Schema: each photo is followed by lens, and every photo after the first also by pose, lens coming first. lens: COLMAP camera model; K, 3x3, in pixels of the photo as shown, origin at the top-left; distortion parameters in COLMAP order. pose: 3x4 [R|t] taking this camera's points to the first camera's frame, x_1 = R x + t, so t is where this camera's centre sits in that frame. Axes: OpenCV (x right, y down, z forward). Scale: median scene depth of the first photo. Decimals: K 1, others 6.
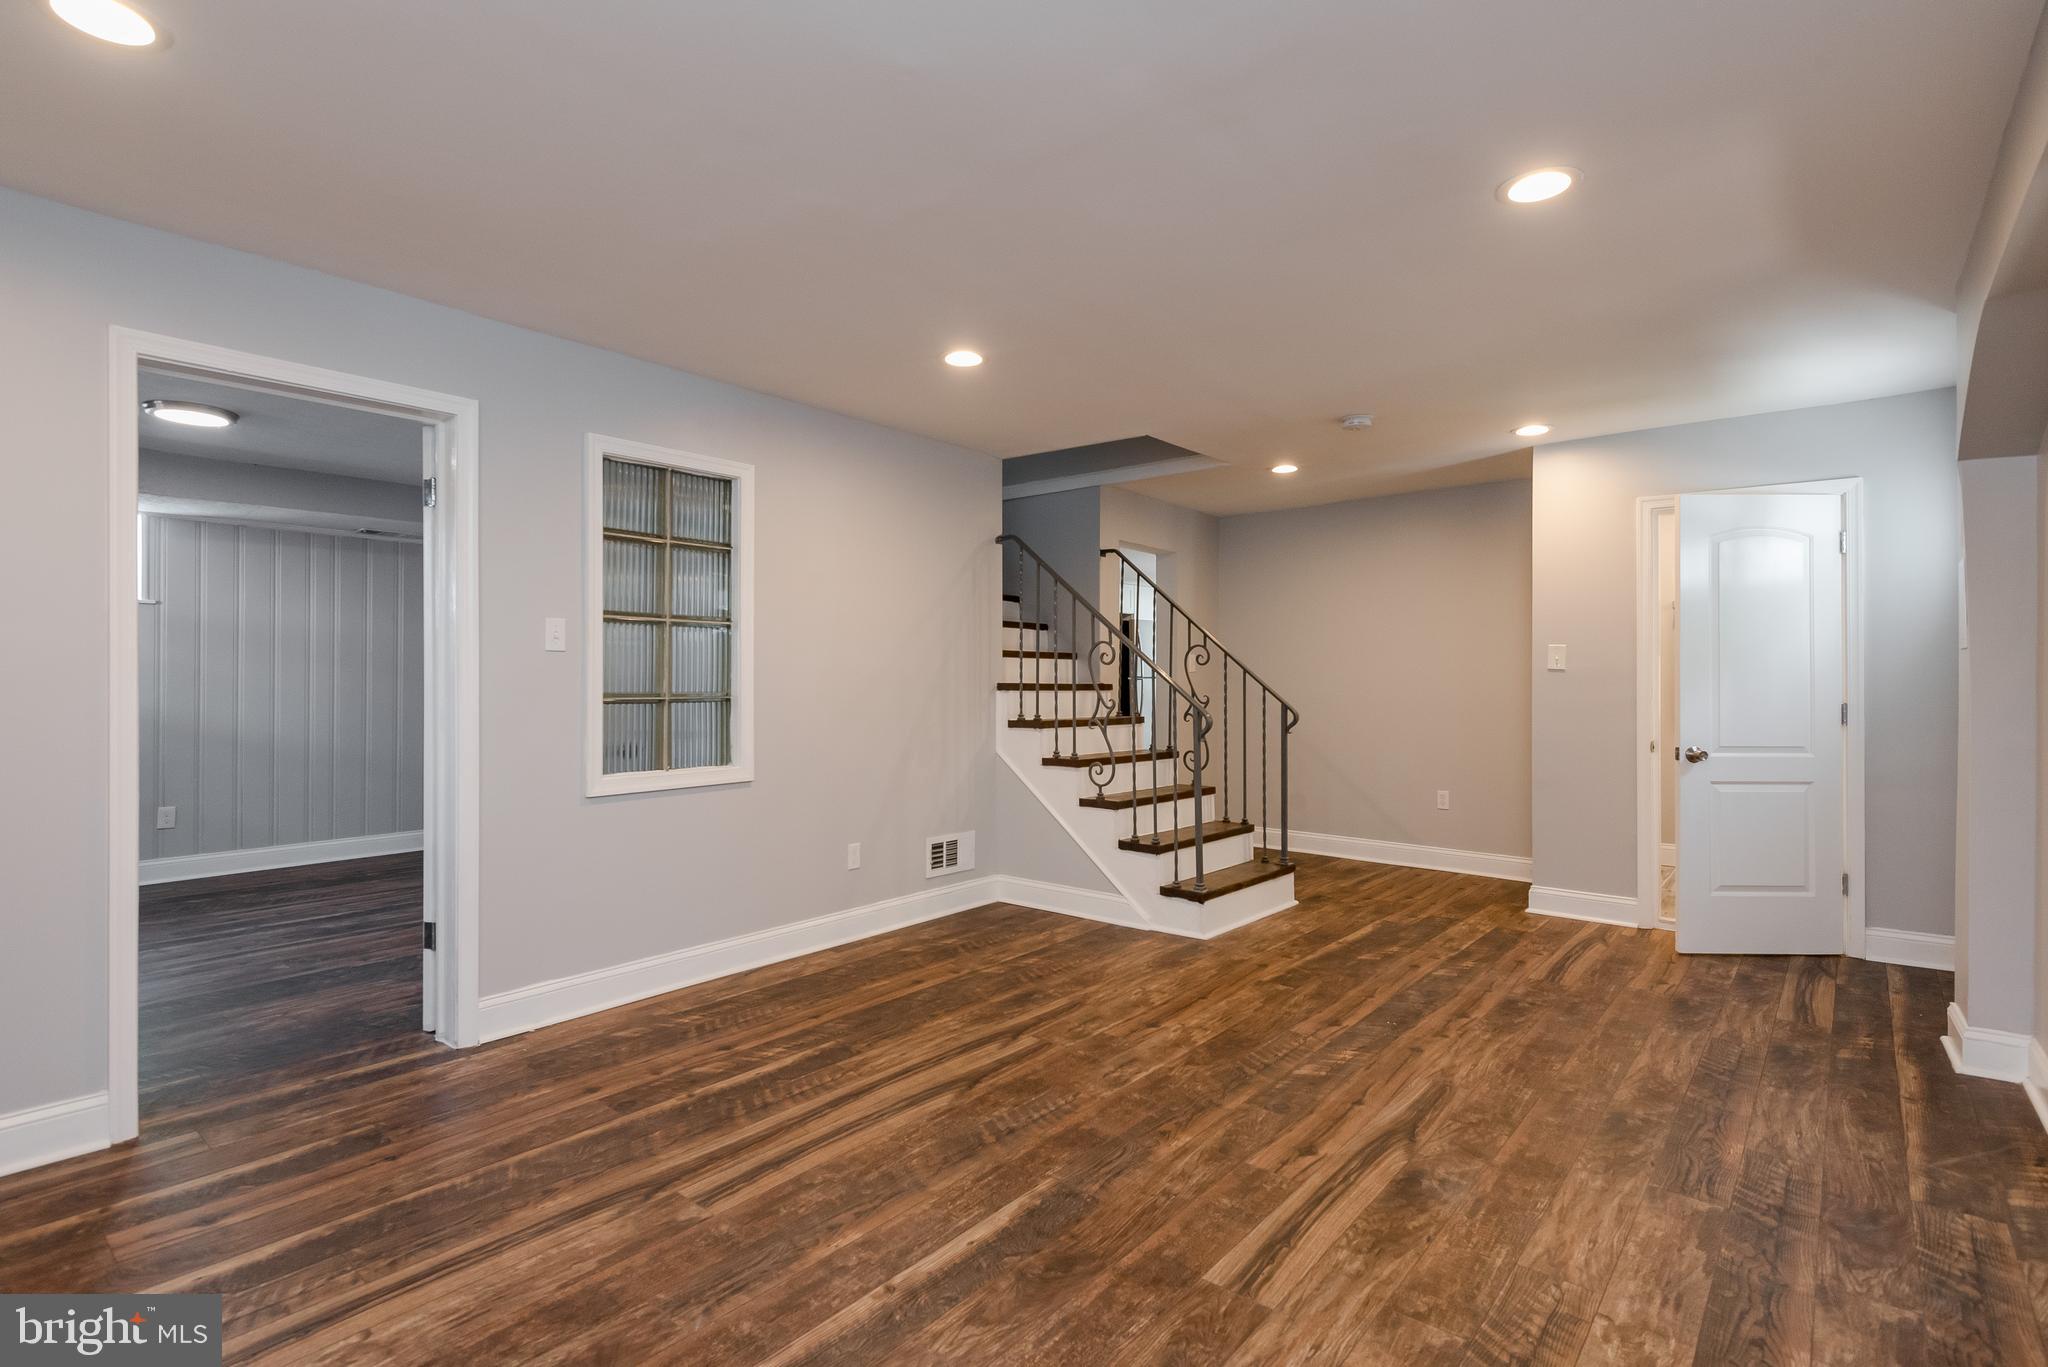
lens RADIAL K [[986.9, 0, 1024.0], [0, 986.9, 683.5], [0, 0, 1]] dist [0.039651, -0.025107]
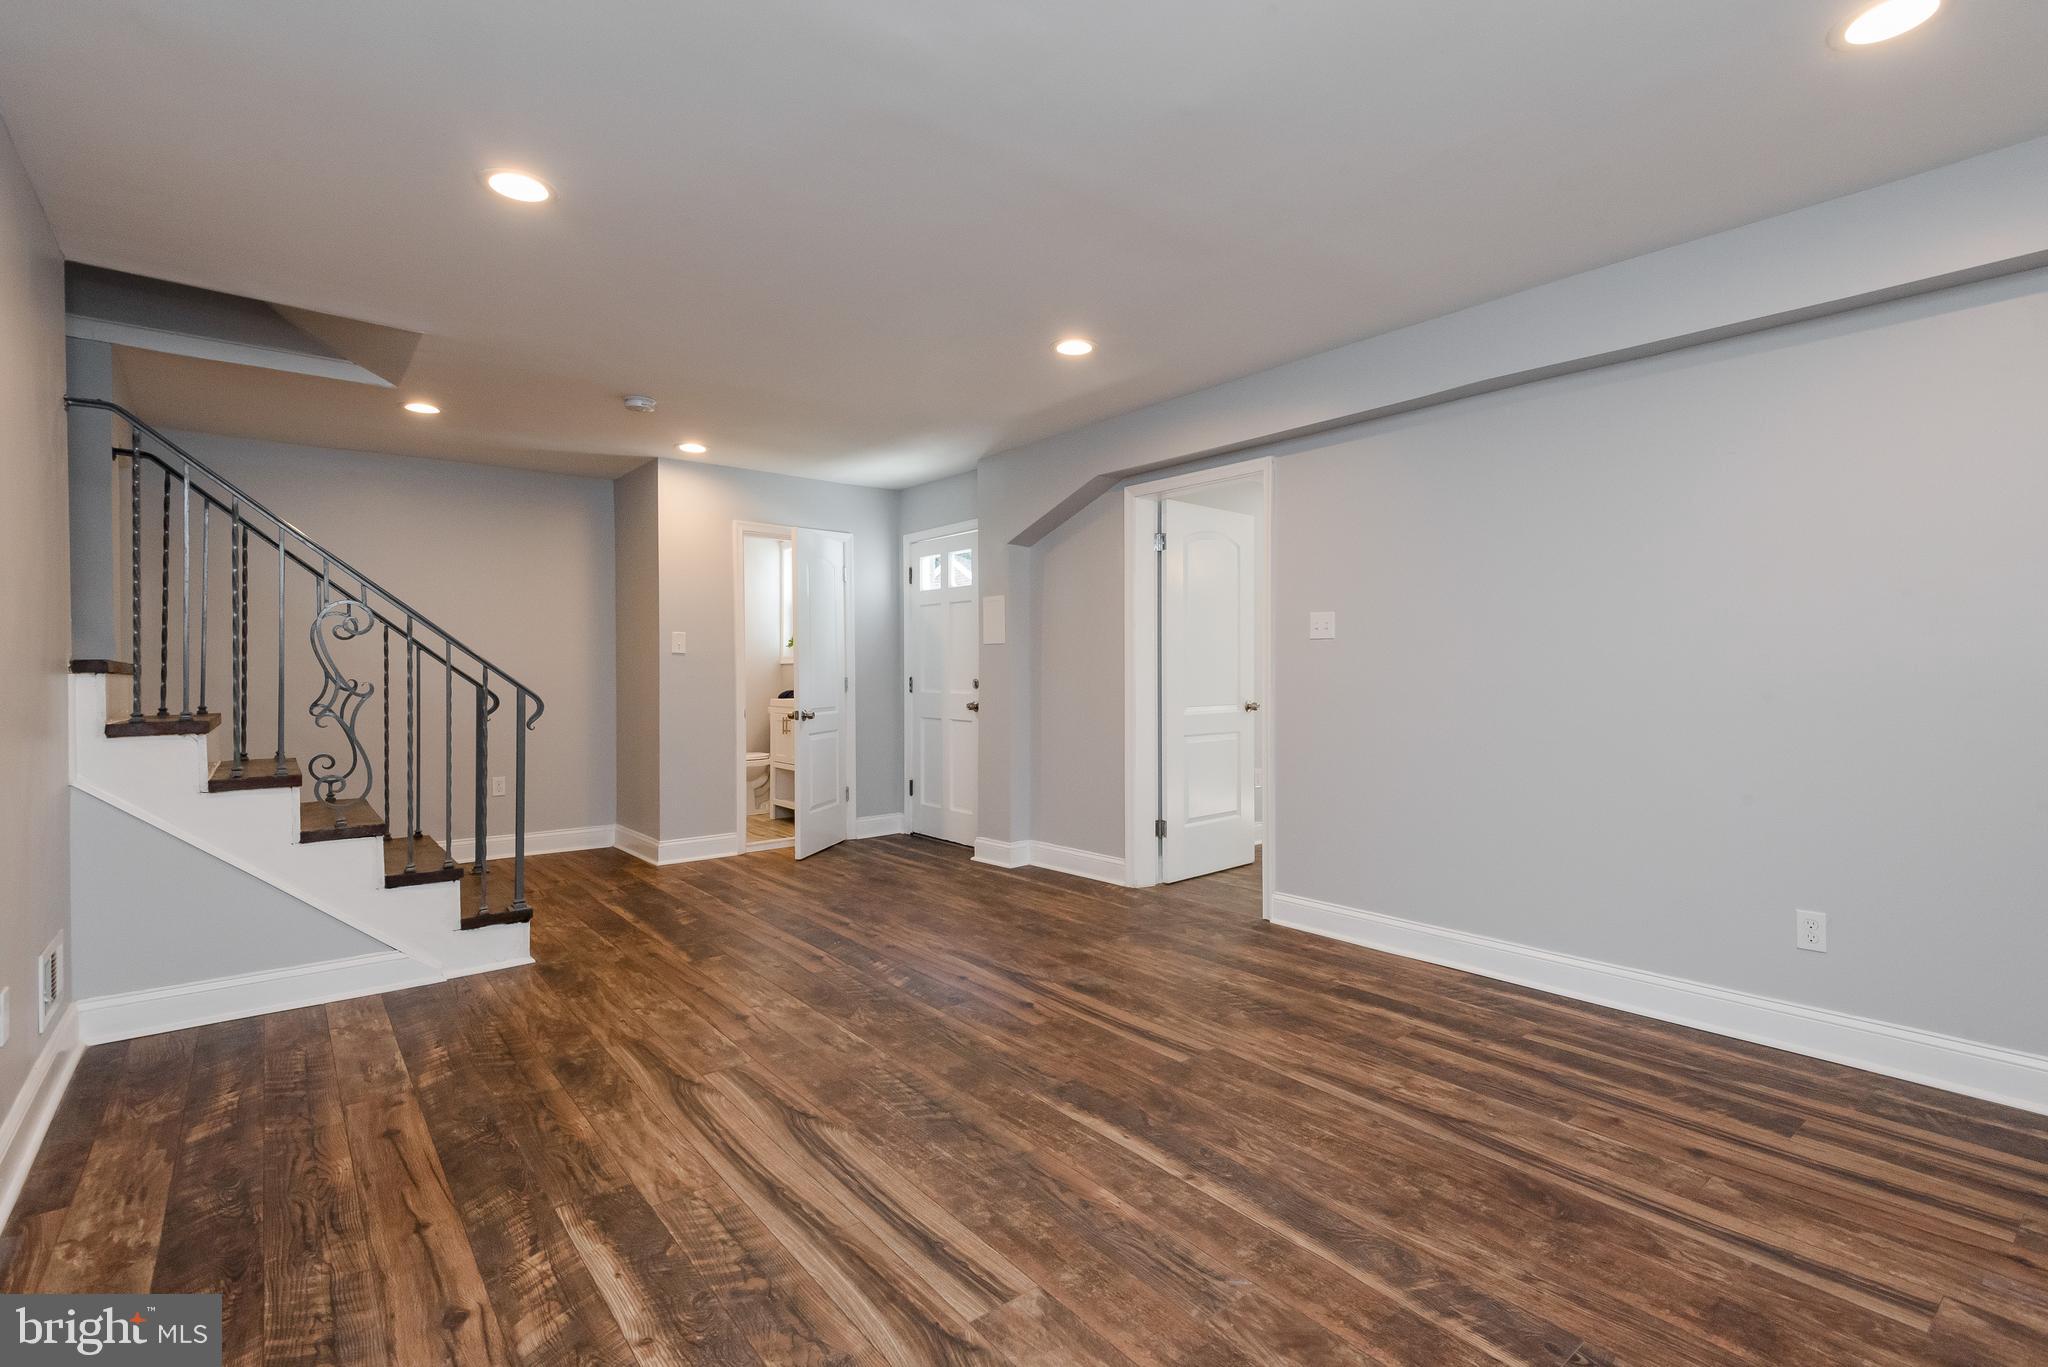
lens RADIAL K [[939.8, 0, 1024.0], [0, 939.8, 683.5], [0, 0, 1]] dist [0.027200, -0.013497]
pose [[0.192886, -0.015202, 0.981103, -0.794788], [0.013051, 0.999831, 0.012926, 0.019573], [-0.981134, 0.010311, 0.193052, 0.635114]]
